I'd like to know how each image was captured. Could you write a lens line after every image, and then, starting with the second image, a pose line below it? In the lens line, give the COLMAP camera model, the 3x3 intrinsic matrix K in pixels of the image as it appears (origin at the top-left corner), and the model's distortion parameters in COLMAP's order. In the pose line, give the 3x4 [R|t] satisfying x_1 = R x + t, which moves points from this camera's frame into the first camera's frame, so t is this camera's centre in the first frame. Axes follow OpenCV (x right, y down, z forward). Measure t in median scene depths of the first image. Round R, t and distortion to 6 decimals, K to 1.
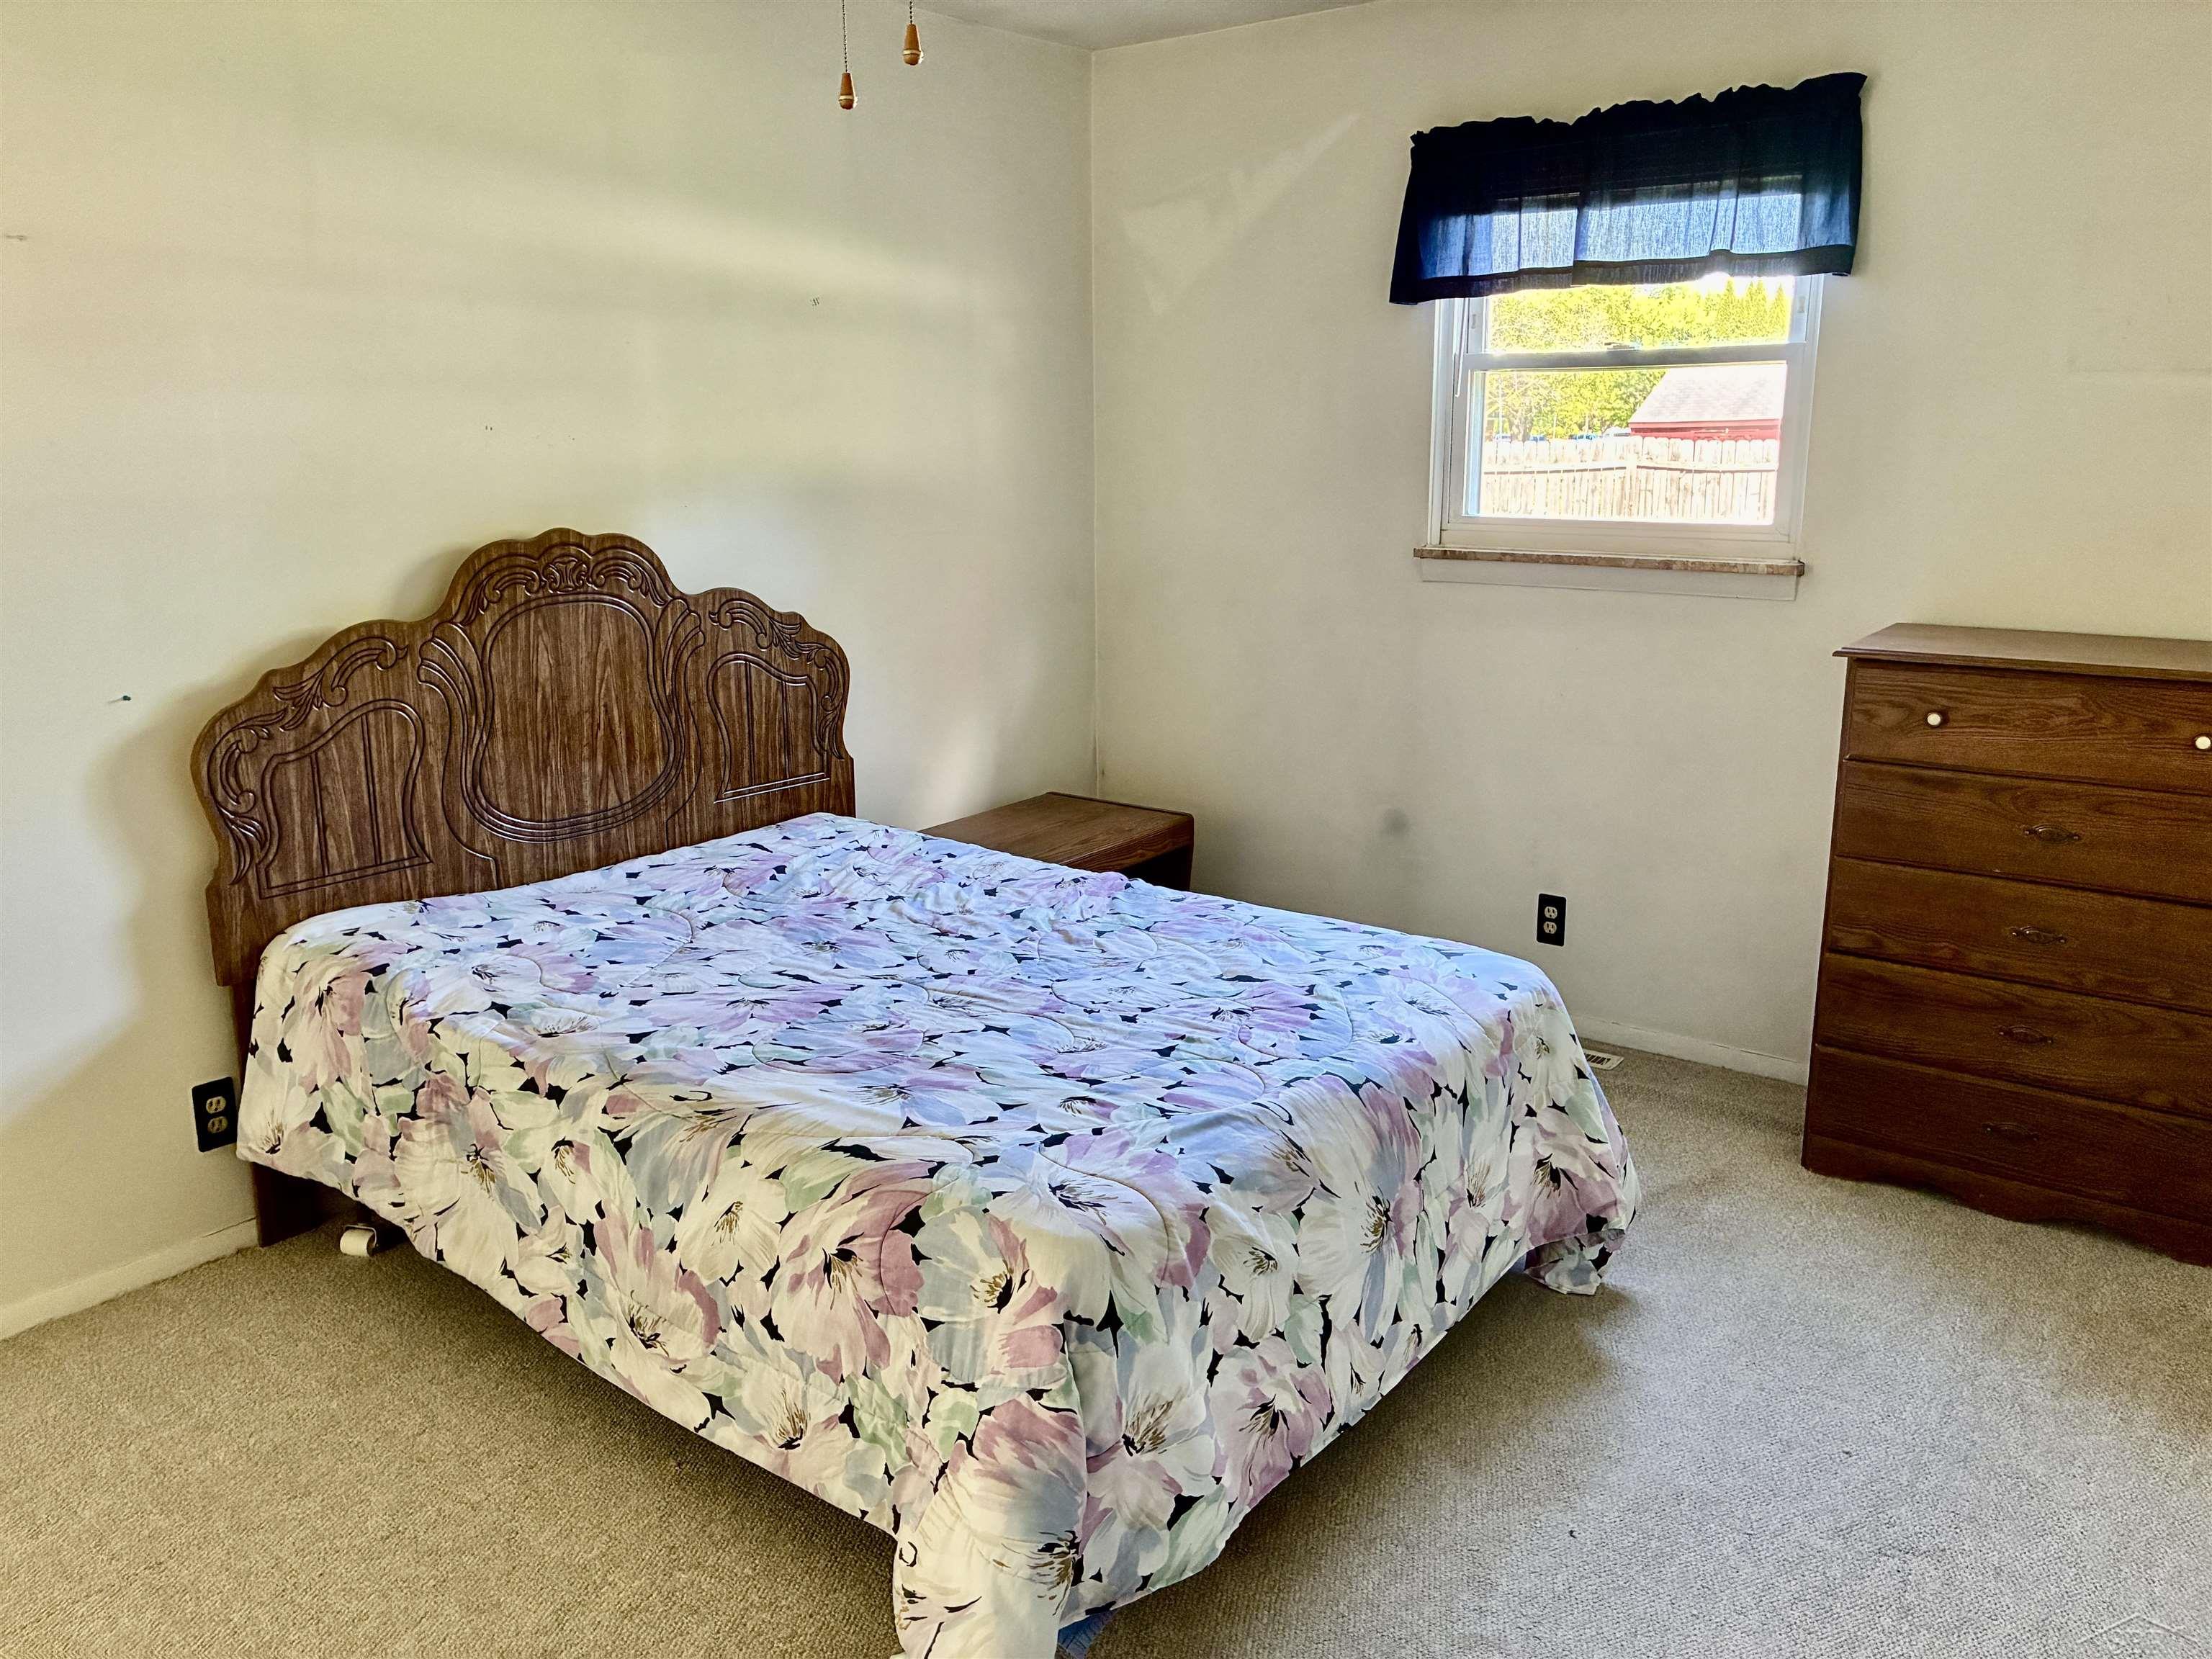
lens RADIAL K [[1679.0, 0, 1101.9], [0, 1679.0, 820.2], [0, 0, 1]] dist [0.051483, -0.067037]
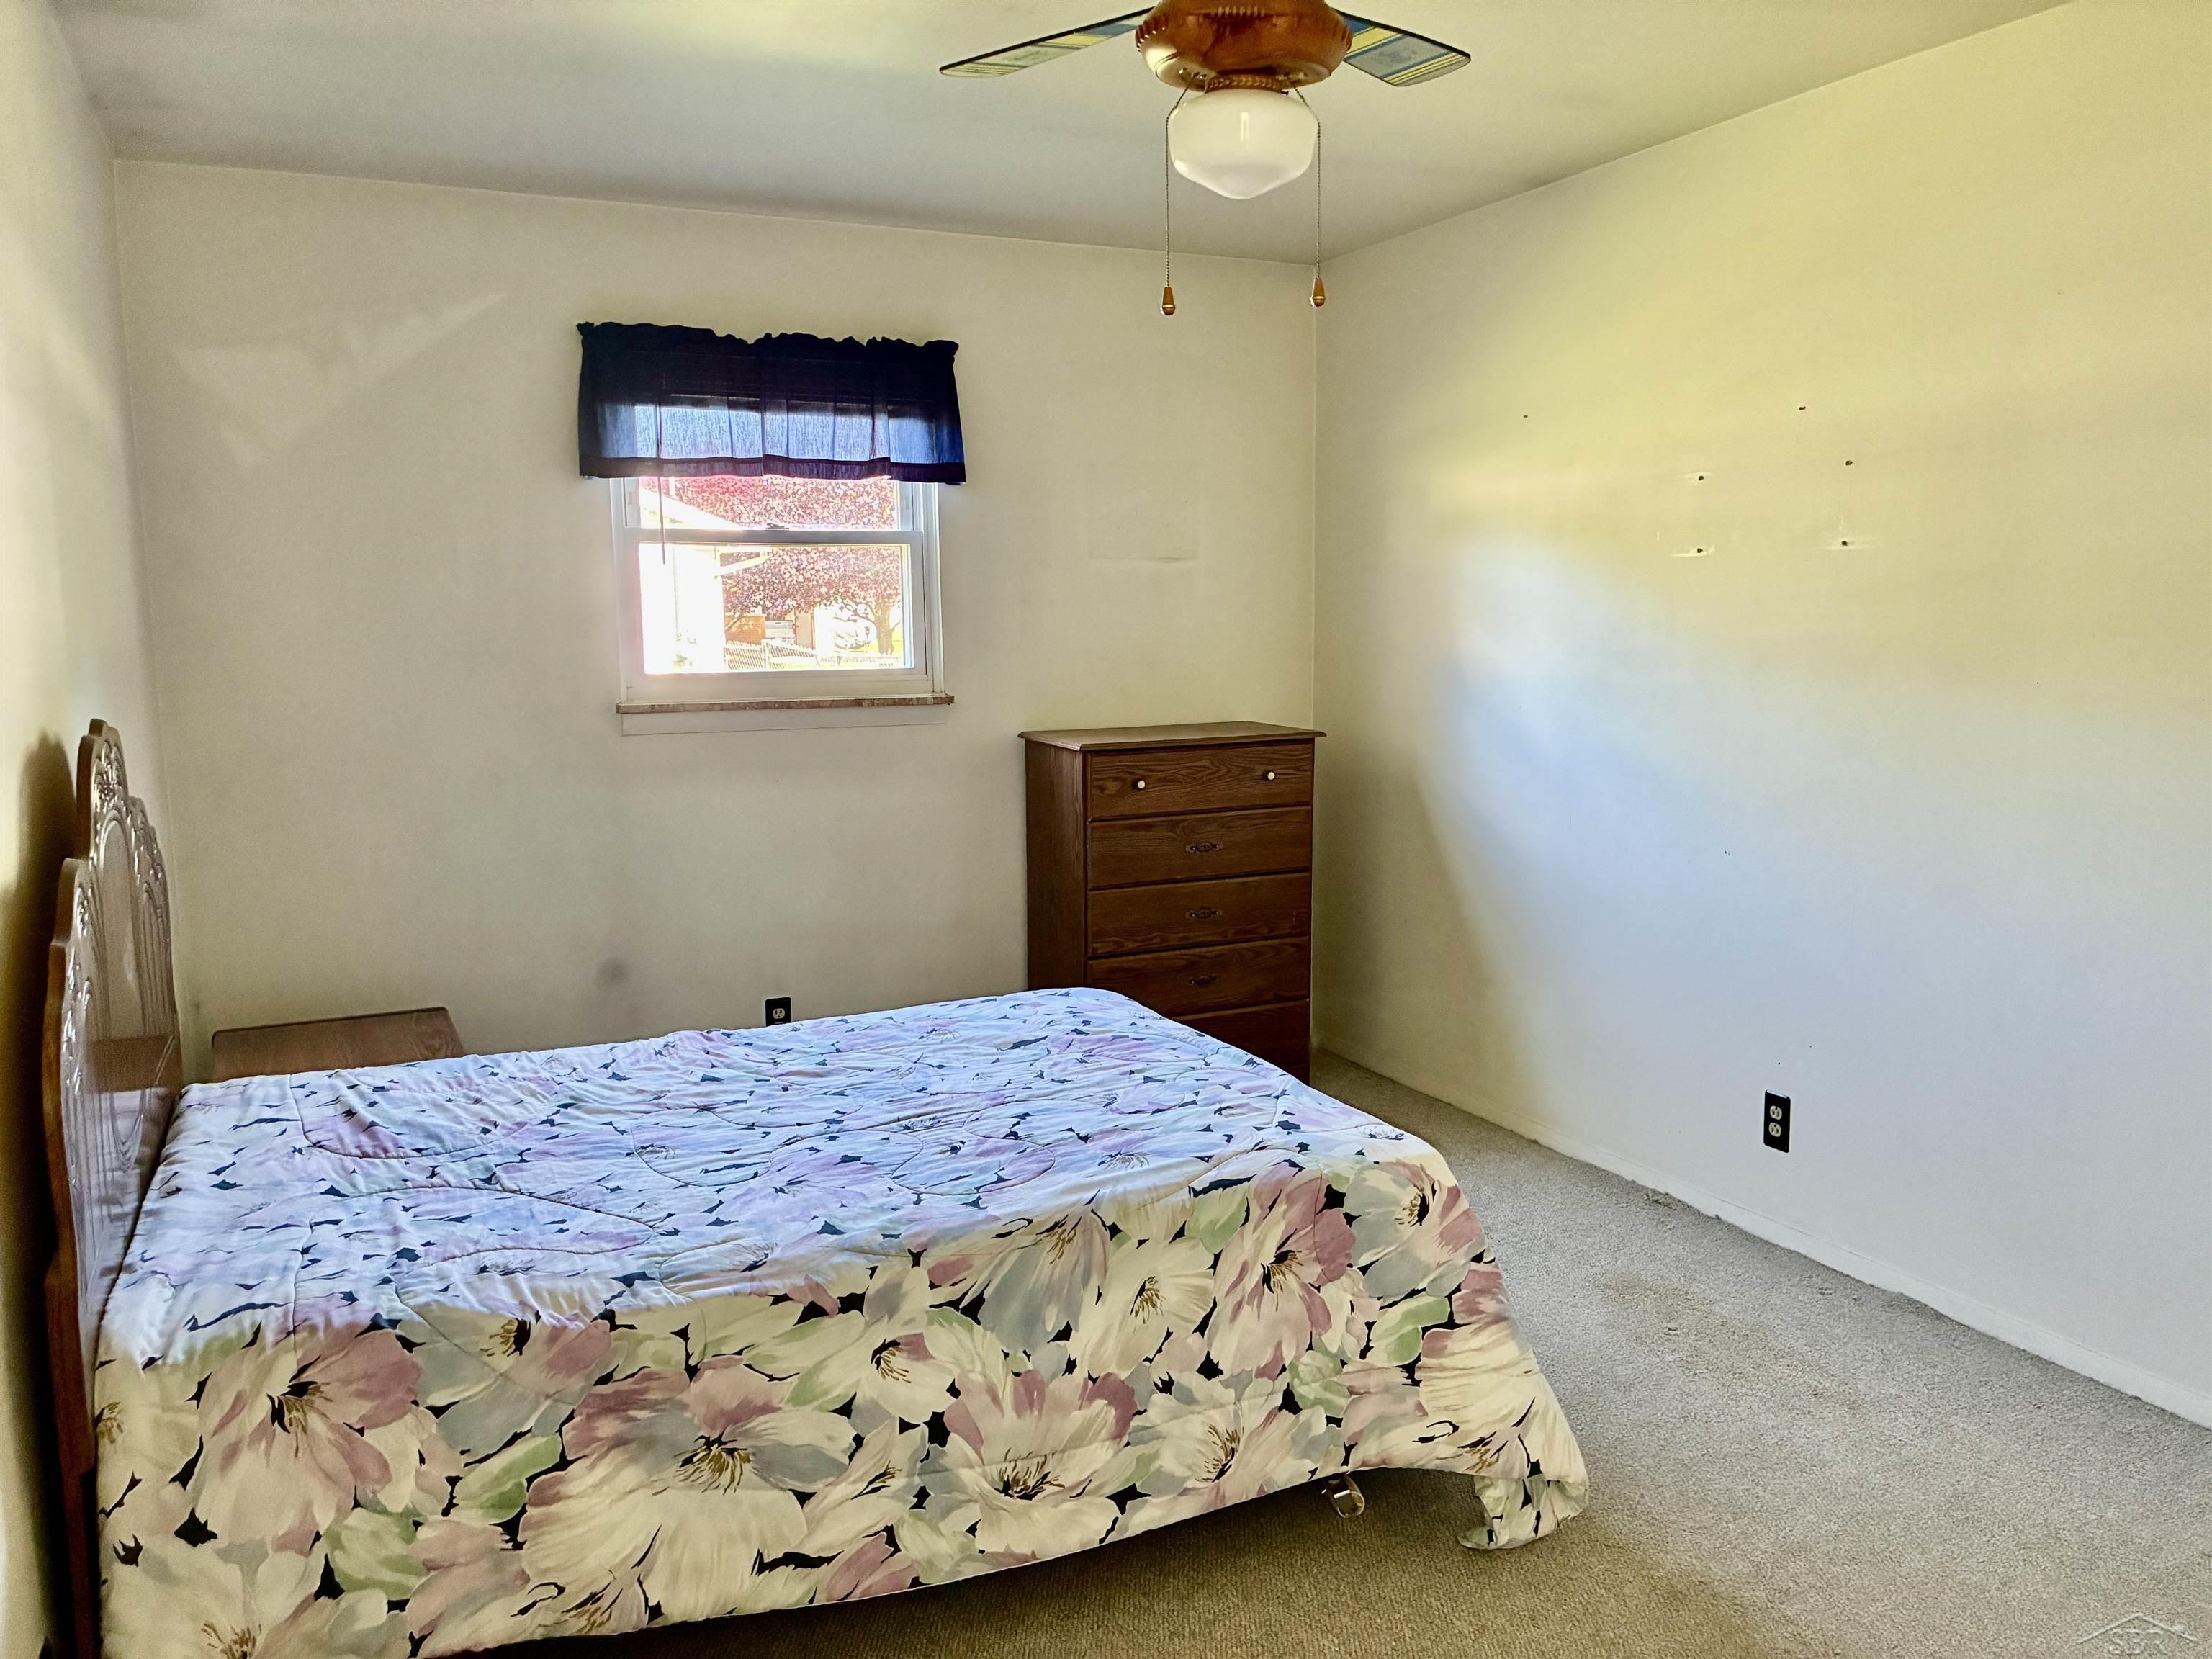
lens RADIAL K [[1679.0, 0, 1109.3], [0, 1679.0, 837.9], [0, 0, 1]] dist [0.051483, -0.067037]
pose [[0.445861, -0.122330, 0.886704, -0.974516], [0.212690, 0.976724, 0.027803, -0.070132], [-0.869466, 0.176197, 0.461501, 0.408174]]
